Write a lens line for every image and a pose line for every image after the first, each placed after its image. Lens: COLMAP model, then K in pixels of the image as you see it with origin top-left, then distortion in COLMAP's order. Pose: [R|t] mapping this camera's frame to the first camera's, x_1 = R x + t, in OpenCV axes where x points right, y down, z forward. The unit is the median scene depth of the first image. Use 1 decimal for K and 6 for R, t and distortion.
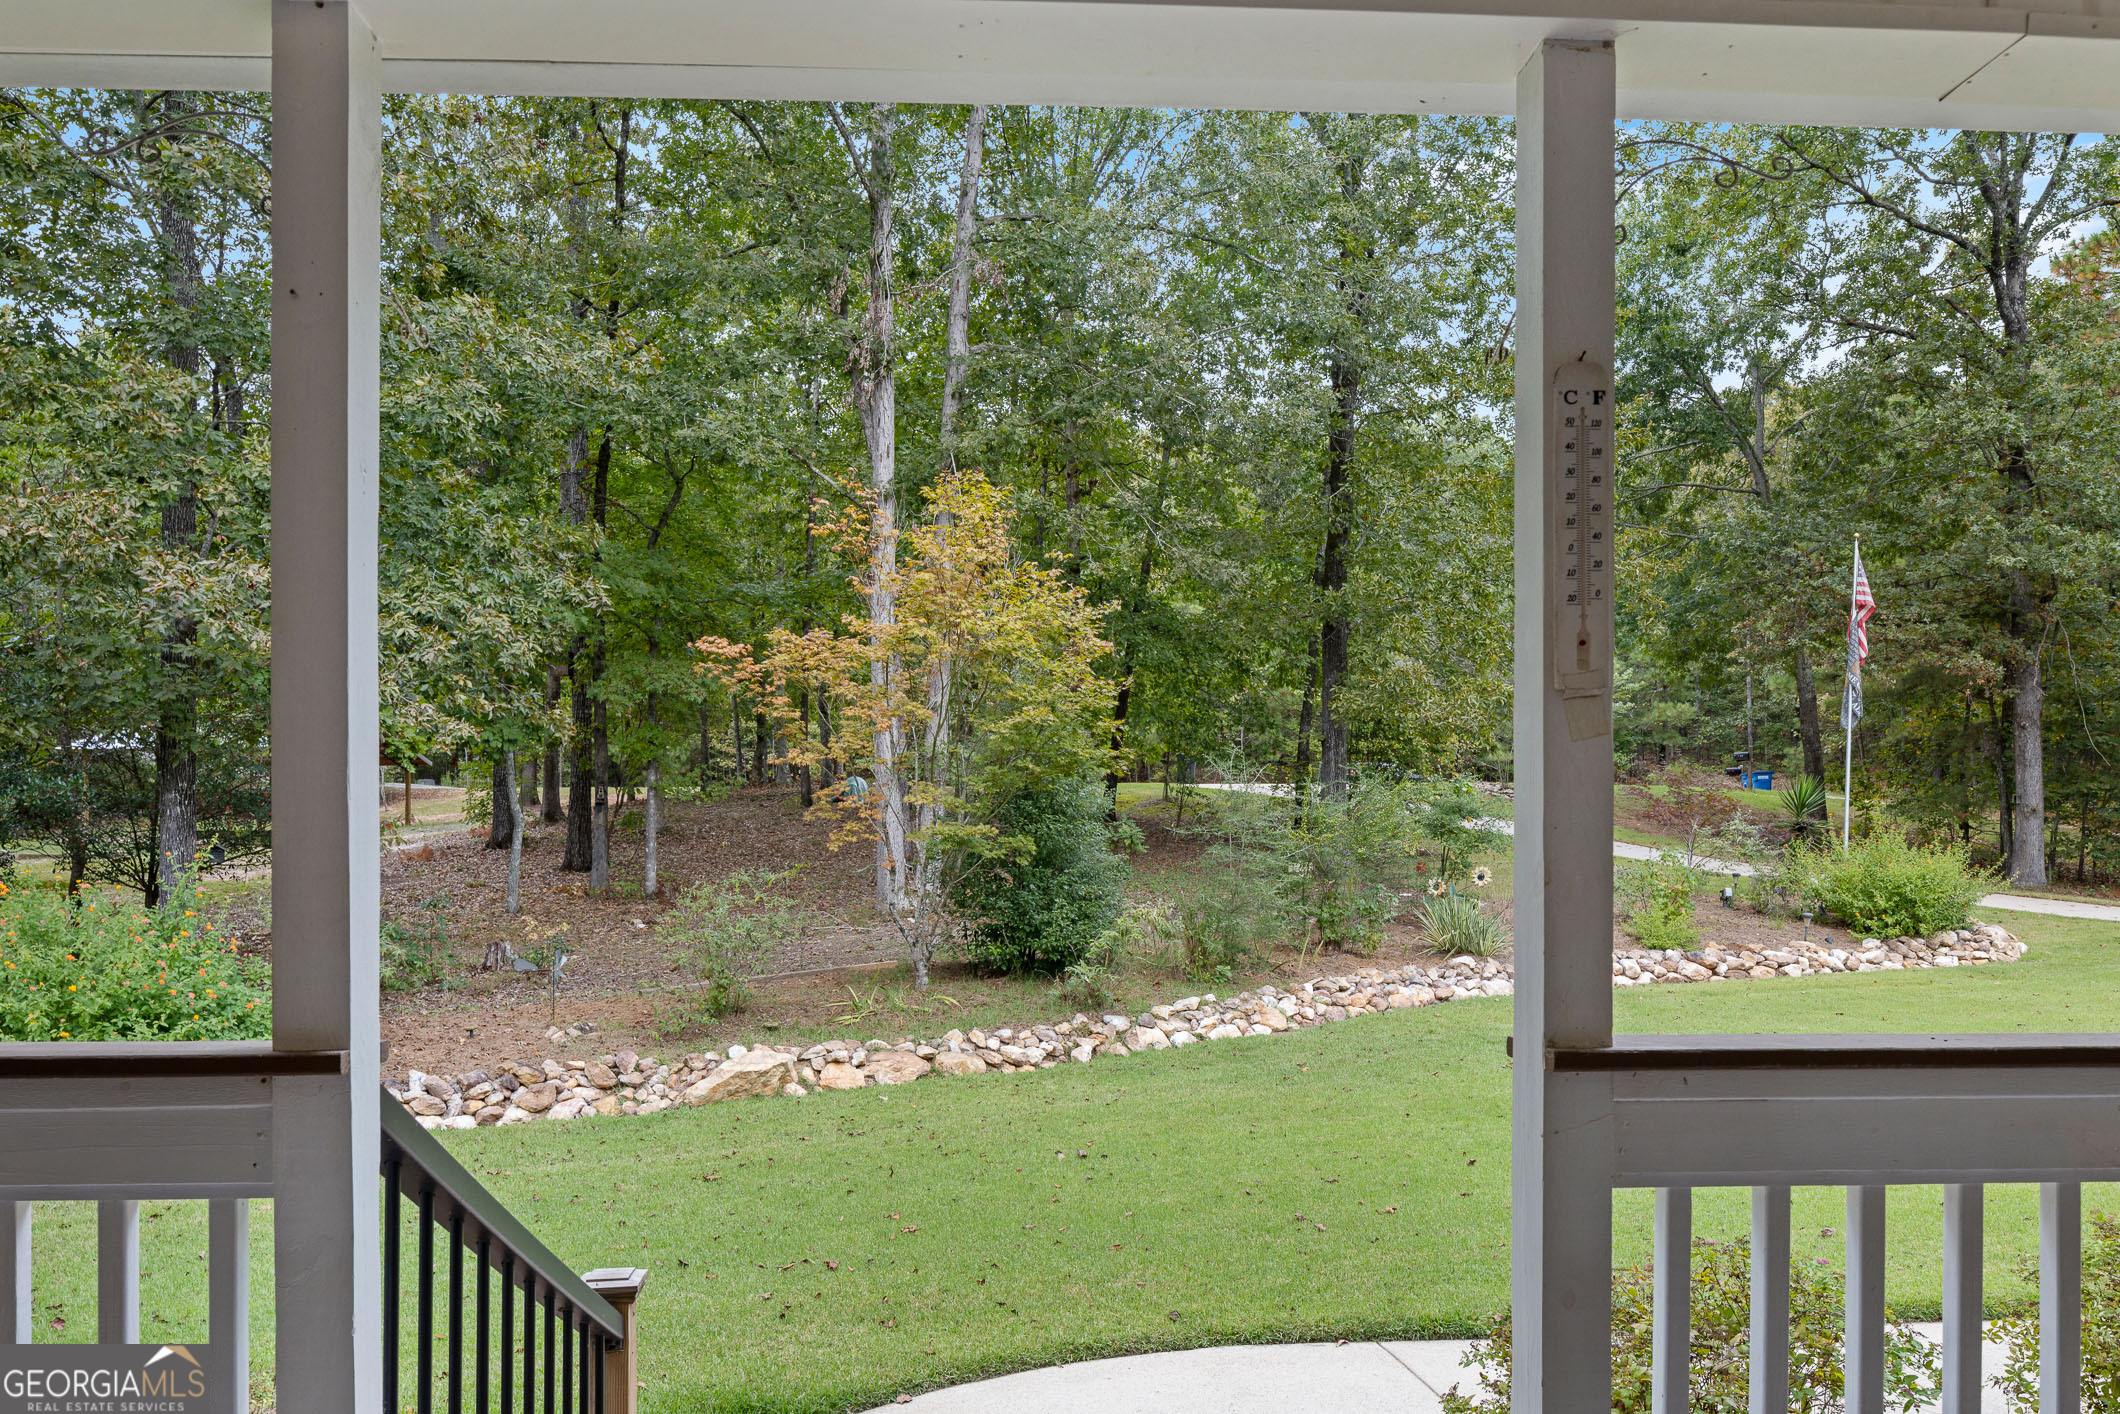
lens RADIAL K [[1397.6, 0, 1060.0], [0, 1397.6, 707.0], [0, 0, 1]] dist [-0.000837, -0.001996]
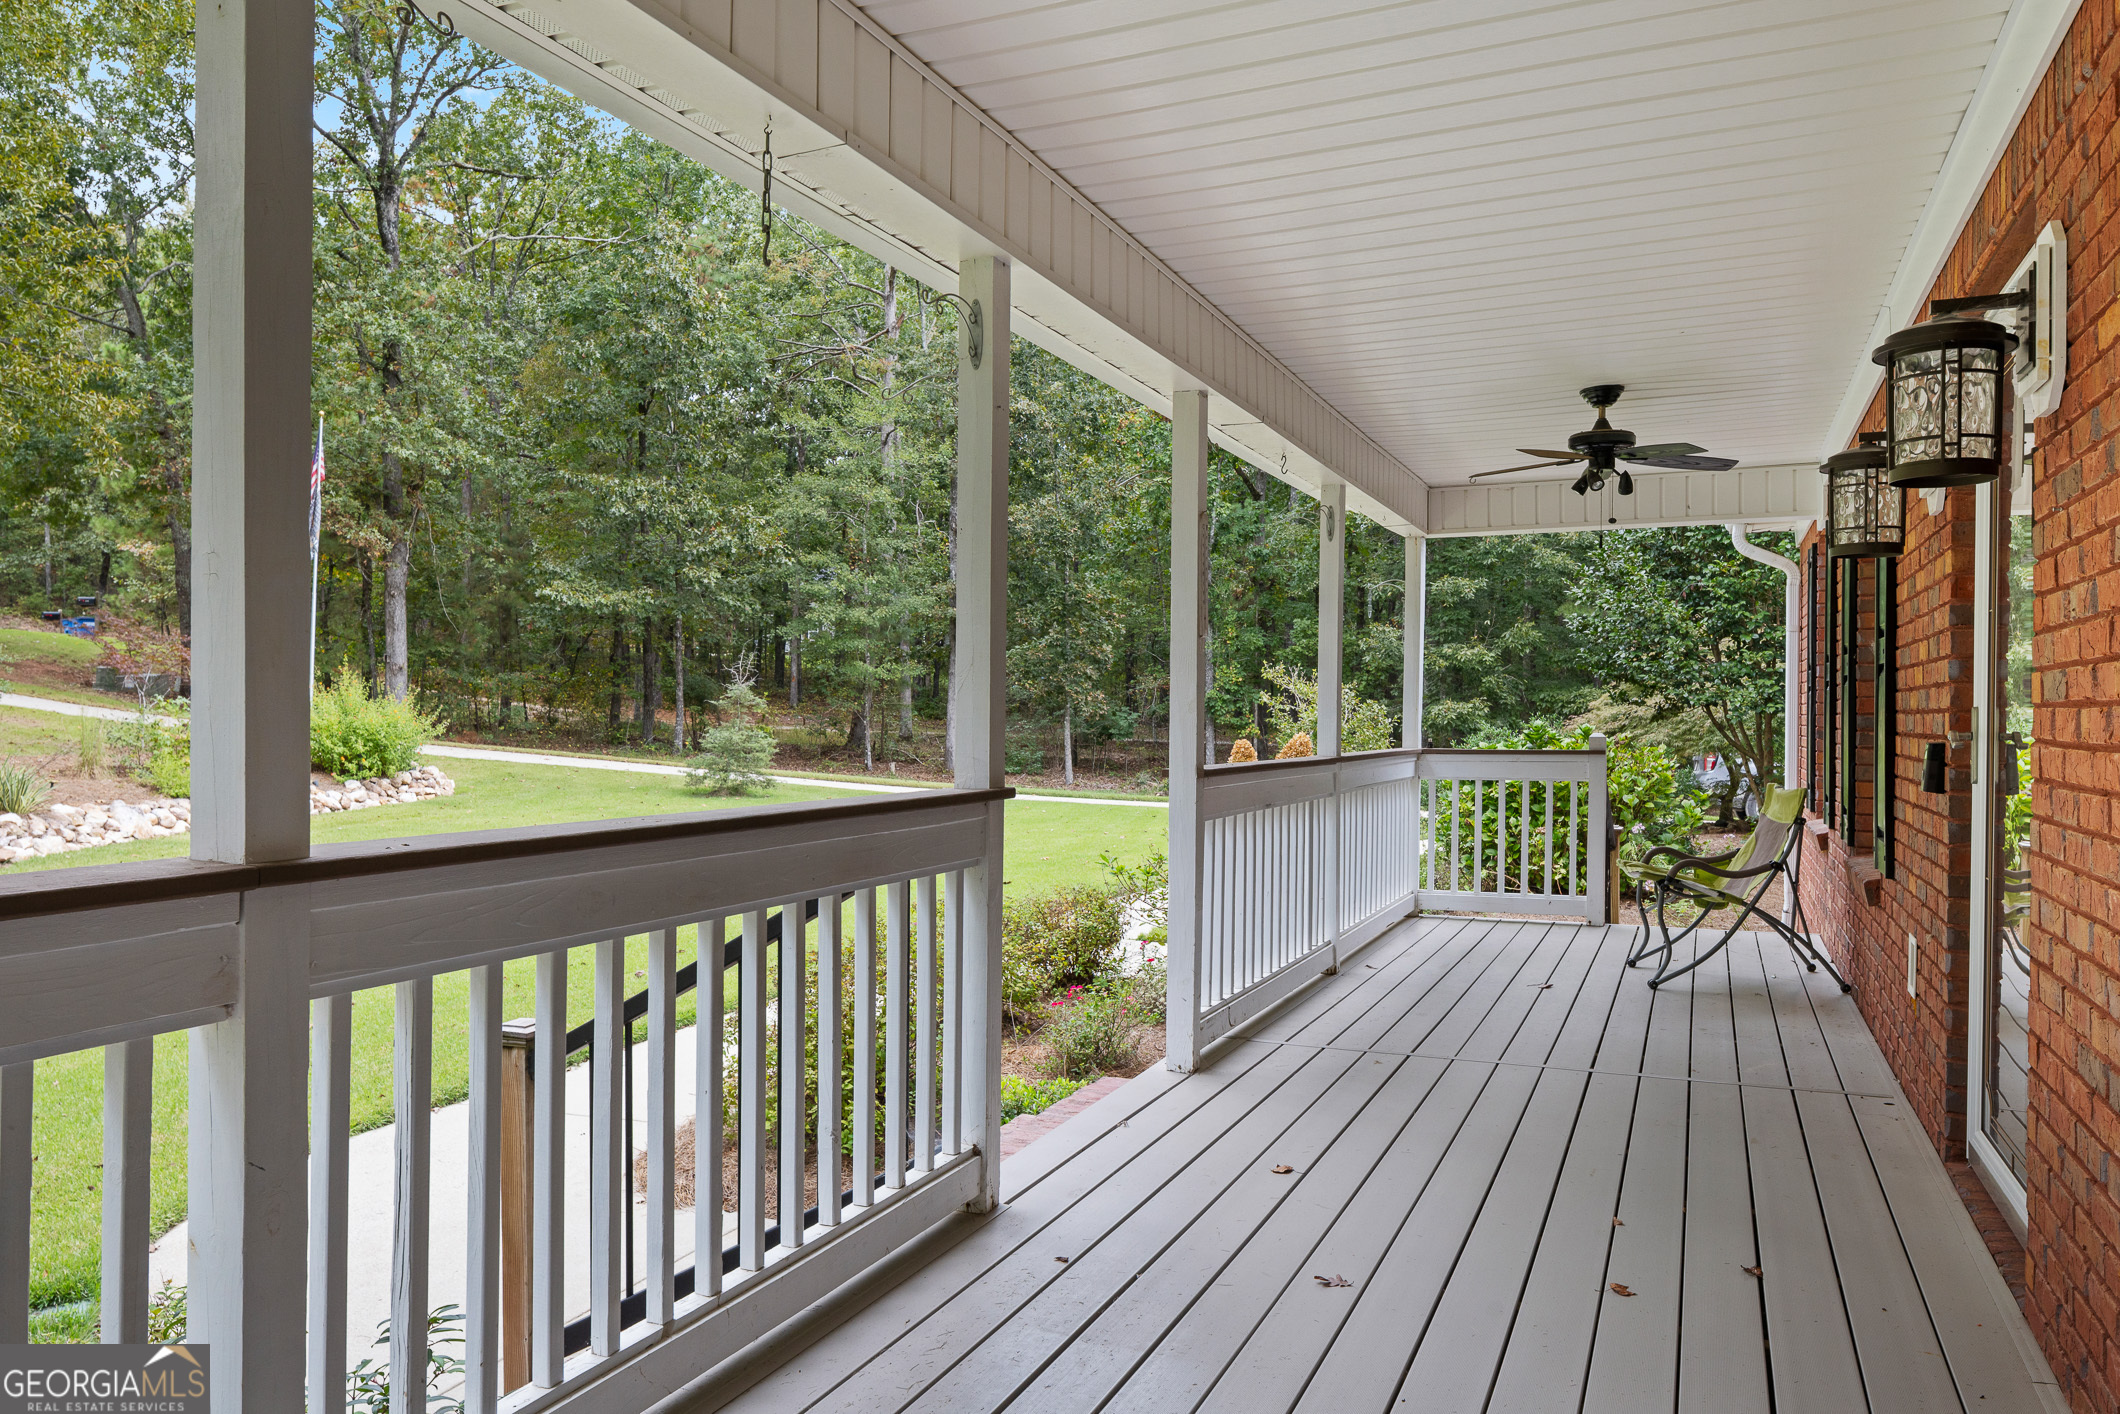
lens RADIAL K [[1397.6, 0, 1060.0], [0, 1397.6, 707.0], [0, 0, 1]] dist [-0.000837, -0.001996]
pose [[0.437791, 0.006751, 0.899051, -0.181190], [-0.100370, 0.994088, 0.041411, 0.002484], [-0.893457, -0.108368, 0.435881, 0.002746]]
